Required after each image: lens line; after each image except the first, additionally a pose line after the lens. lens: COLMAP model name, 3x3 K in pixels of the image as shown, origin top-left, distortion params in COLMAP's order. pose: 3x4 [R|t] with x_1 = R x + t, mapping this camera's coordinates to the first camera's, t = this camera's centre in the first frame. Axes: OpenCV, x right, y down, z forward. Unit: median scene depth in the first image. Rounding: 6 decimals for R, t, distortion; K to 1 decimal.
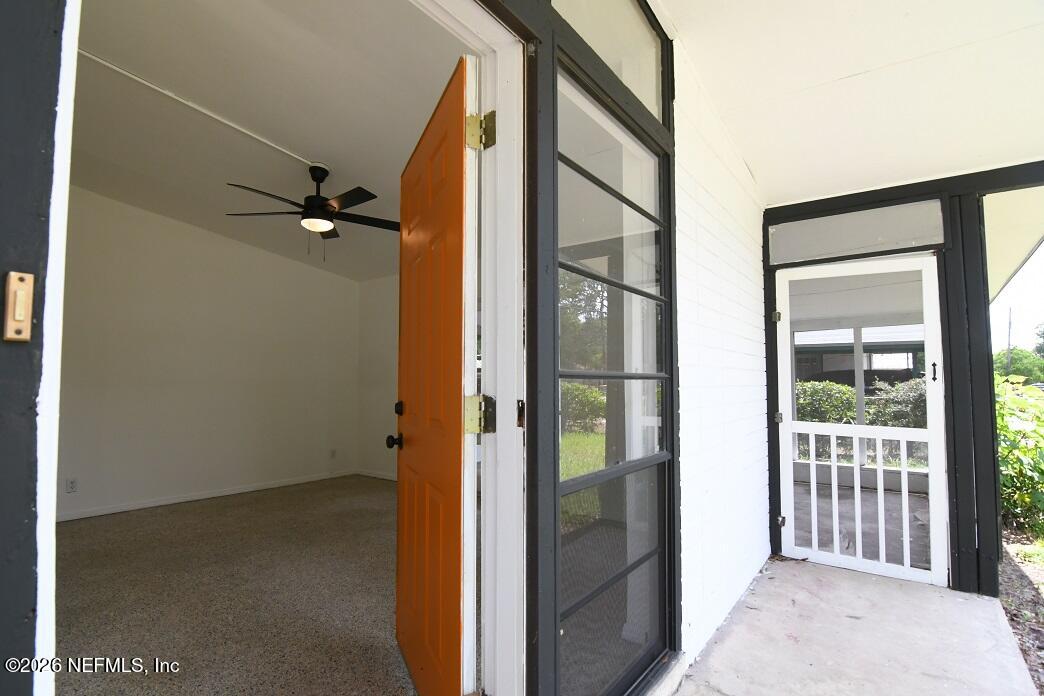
lens RADIAL K [[505.9, 0, 520.7], [0, 505.9, 348.4], [0, 0, 1]] dist [-0.028006, -0.000703]
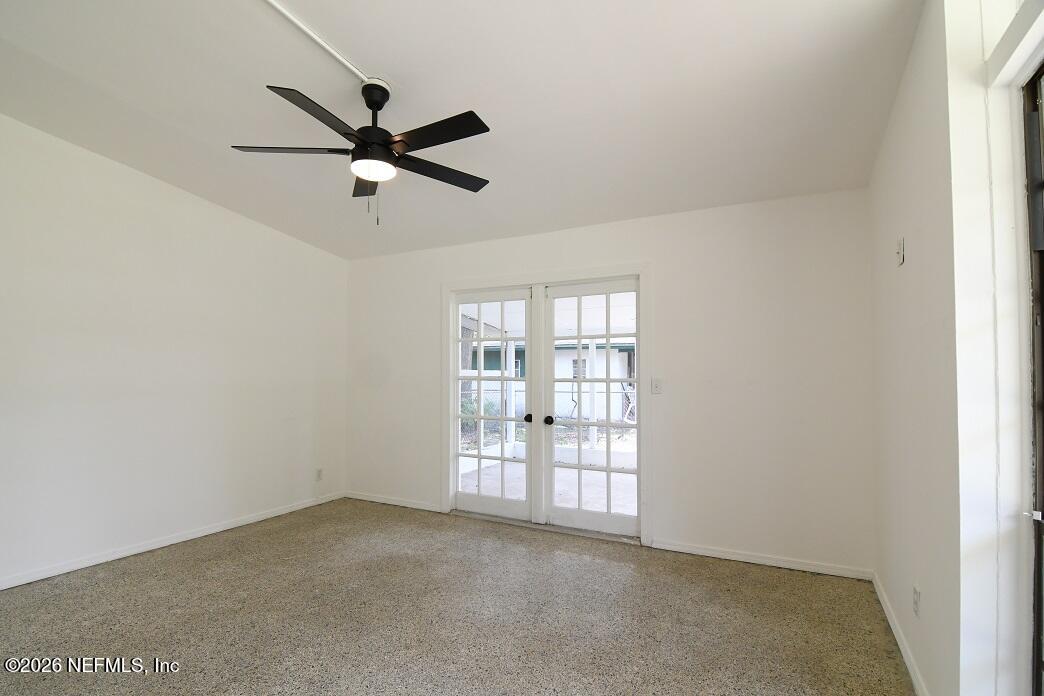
lens RADIAL K [[505.9, 0, 520.3], [0, 505.9, 353.7], [0, 0, 1]] dist [-0.028006, -0.000703]
pose [[0.987302, 0.008009, 0.158650, -0.312355], [-0.013166, 0.999418, 0.031481, -0.020370], [-0.158306, -0.033170, 0.986833, 0.280238]]
